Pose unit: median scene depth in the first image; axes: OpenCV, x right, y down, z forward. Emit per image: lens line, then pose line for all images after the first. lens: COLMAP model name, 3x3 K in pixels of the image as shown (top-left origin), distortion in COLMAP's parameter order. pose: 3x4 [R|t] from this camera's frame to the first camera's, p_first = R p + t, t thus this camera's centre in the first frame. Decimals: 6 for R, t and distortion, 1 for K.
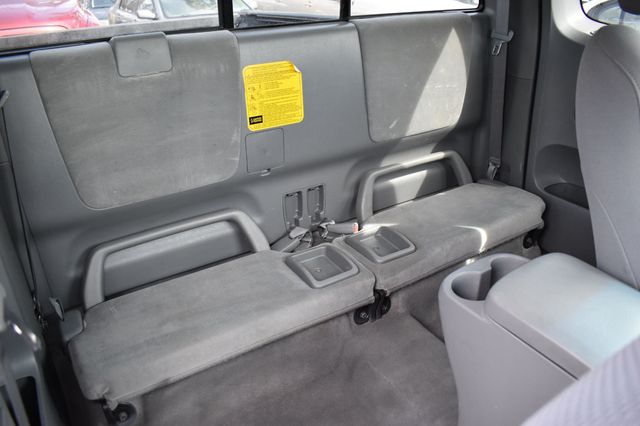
lens RADIAL K [[493.1, 0, 320.0], [0, 493.1, 213.0], [0, 0, 1]] dist [-0.093145, -0.002347]
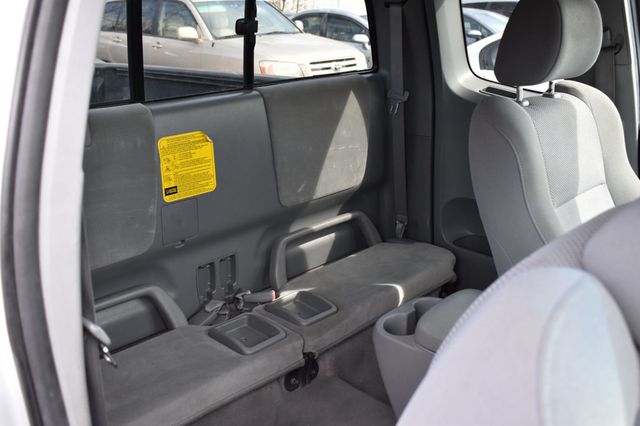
lens RADIAL K [[634.7, 0, 320.0], [0, 634.7, 213.0], [0, 0, 1]] dist [-0.096954, 0.001599]
pose [[0.971709, -0.058425, 0.228840, -0.117837], [0.089672, 0.987632, -0.128618, 0.039650], [-0.218495, 0.145500, 0.964930, -0.252686]]
